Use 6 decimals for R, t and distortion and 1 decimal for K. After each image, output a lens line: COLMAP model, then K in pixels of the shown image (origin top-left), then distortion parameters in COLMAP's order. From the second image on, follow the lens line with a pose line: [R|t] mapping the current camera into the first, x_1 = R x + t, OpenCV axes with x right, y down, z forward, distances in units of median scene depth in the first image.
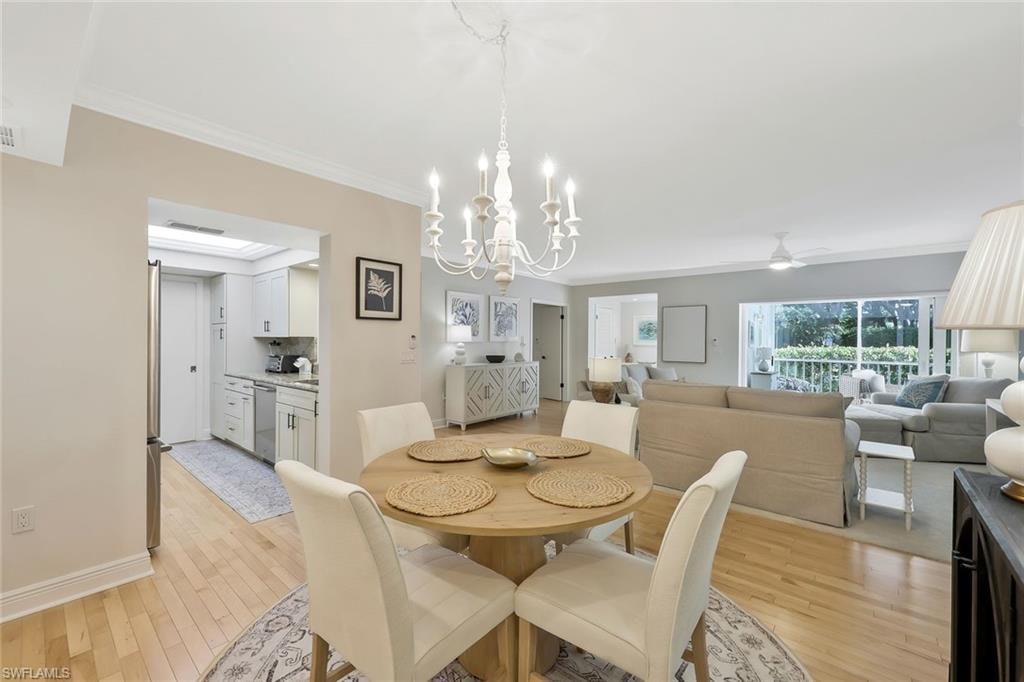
lens RADIAL K [[417.2, 0, 507.9], [0, 417.2, 343.4], [0, 0, 1]] dist [-0.000889, -0.000126]
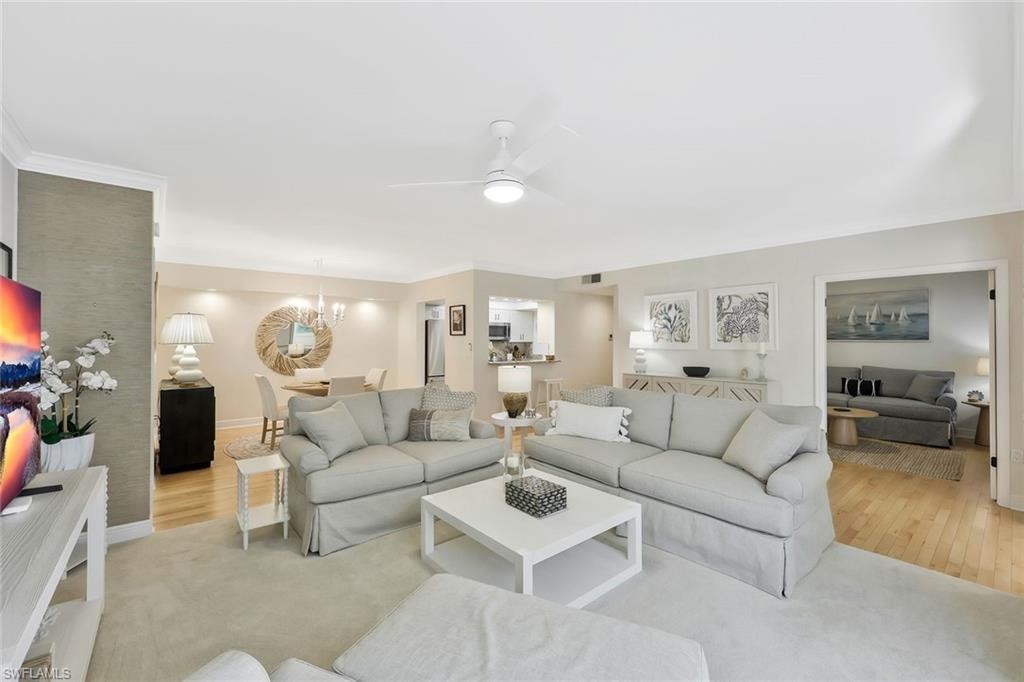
lens RADIAL K [[417.2, 0, 513.0], [0, 417.2, 336.9], [0, 0, 1]] dist [-0.000889, -0.000126]
pose [[-0.156908, -0.012657, -0.987532, 1.027164], [-0.010943, 0.999879, -0.011076, -0.019716], [0.987553, 0.009069, -0.157027, 1.012171]]
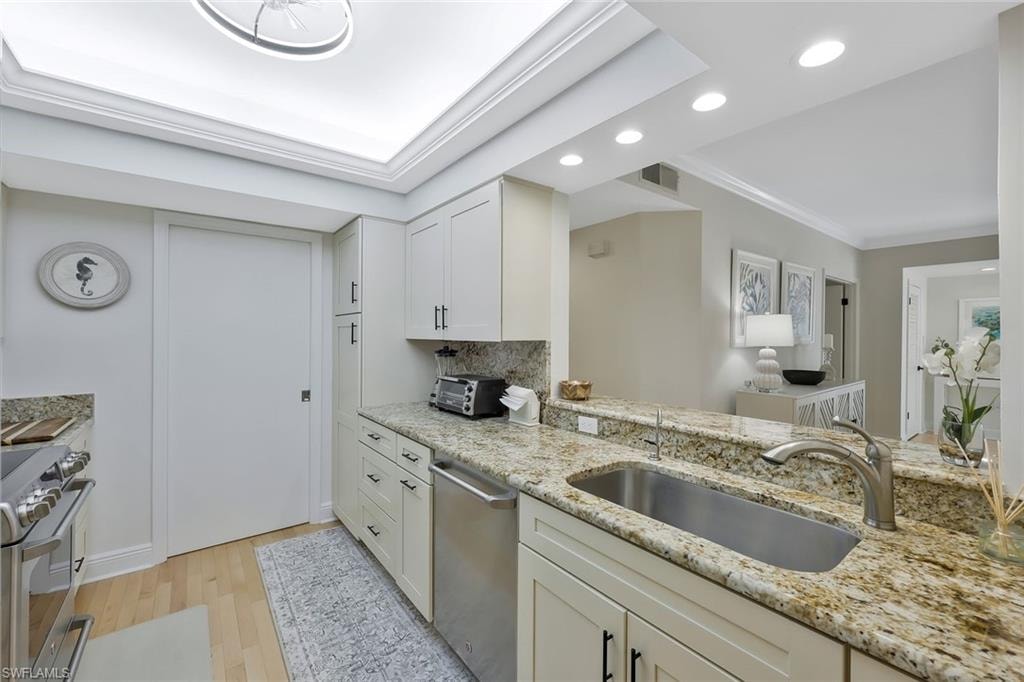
lens RADIAL K [[417.2, 0, 507.7], [0, 417.2, 332.3], [0, 0, 1]] dist [-0.000889, -0.000126]
pose [[0.978807, -0.004905, -0.204728, -0.378072], [0.000952, 0.999811, -0.019401, -0.013925], [0.204784, 0.018795, 0.978627, 0.511650]]
